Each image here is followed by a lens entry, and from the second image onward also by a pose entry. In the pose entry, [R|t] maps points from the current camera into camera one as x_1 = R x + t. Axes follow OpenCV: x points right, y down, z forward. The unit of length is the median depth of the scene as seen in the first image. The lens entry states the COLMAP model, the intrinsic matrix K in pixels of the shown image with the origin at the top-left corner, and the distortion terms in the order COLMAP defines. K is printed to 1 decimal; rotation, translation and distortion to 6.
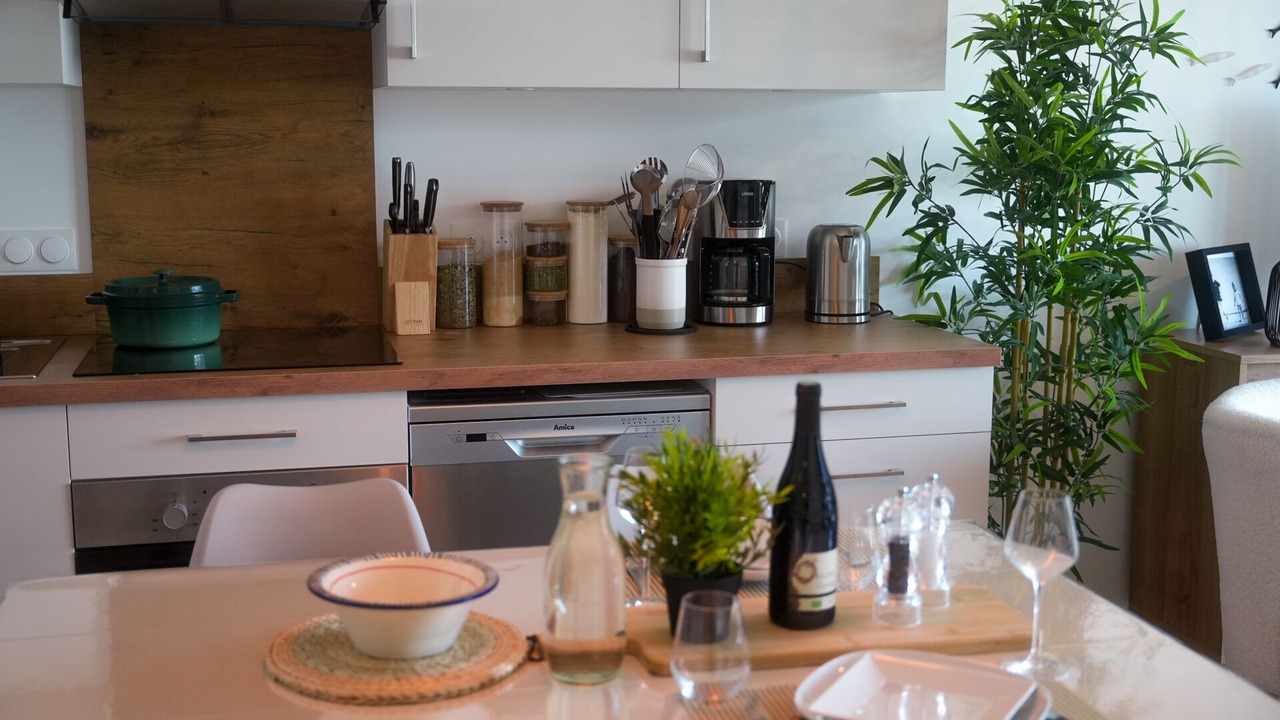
lens RADIAL K [[1535.1, 0, 644.3], [0, 1535.1, 358.1], [0, 0, 1]] dist [0.021680, 0.000000]
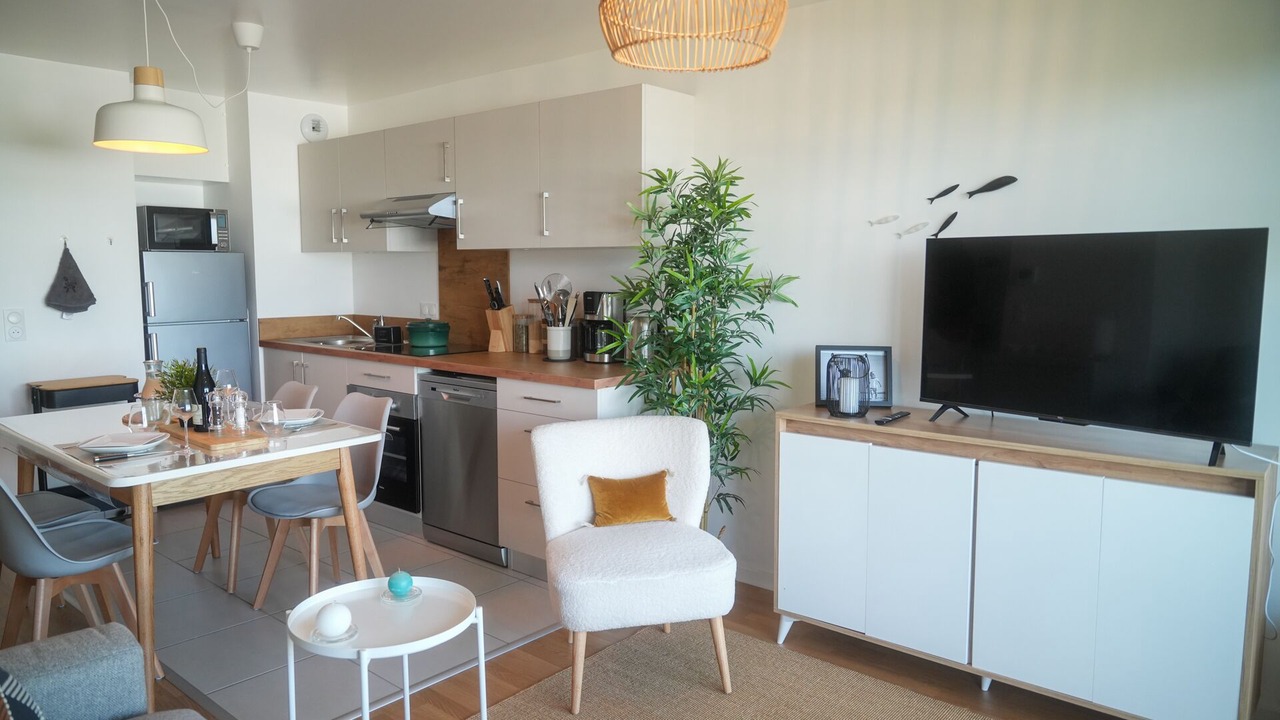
lens RADIAL K [[865.3, 0, 630.5], [0, 865.3, 355.2], [0, 0, 1]] dist [0.001336, 0.005006]
pose [[0.574187, 0.081730, -0.814634, 1.077388], [-0.128405, 0.991681, 0.008987, -0.049901], [0.808592, 0.099443, 0.579905, 0.391530]]
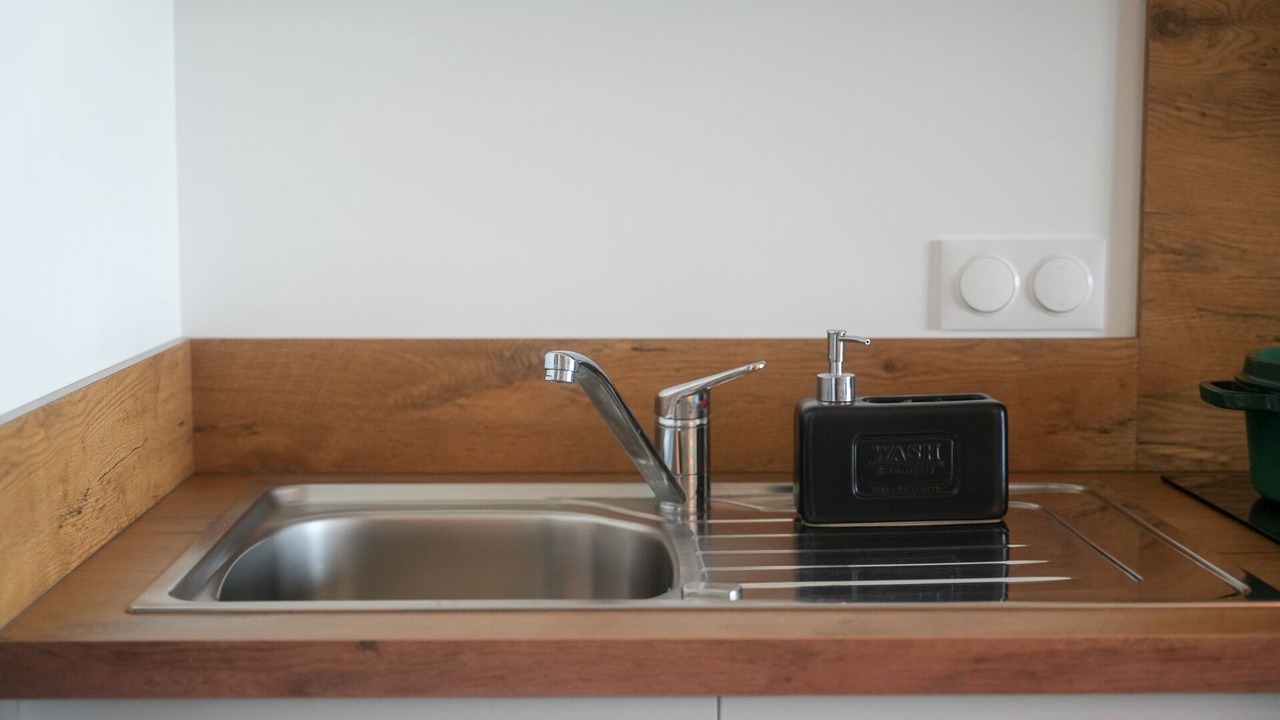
lens RADIAL K [[1860.8, 0, 639.4], [0, 1860.8, 360.5], [0, 0, 1]] dist [0.080446, 0.000000]
pose [[0.977448, 0.022760, -0.209946, -0.384068], [-0.033438, 0.998314, -0.047452, -0.017172], [0.208512, 0.053402, 0.976561, 0.430316]]
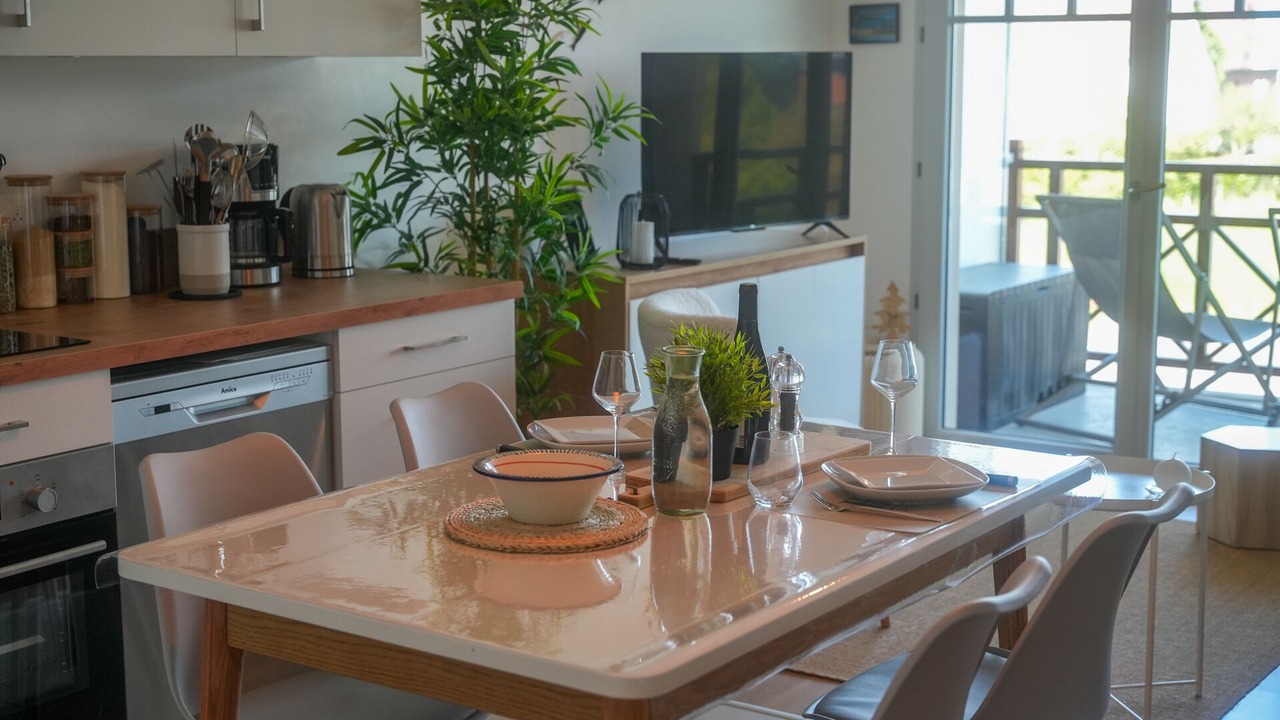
lens RADIAL K [[1860.8, 0, 639.3], [0, 1860.8, 364.0], [0, 0, 1]] dist [0.080446, 0.000000]
pose [[0.751985, -0.112372, 0.649531, -0.590635], [0.108494, 0.993023, 0.046190, 0.000069], [-0.650190, 0.035736, 0.758930, -0.112797]]
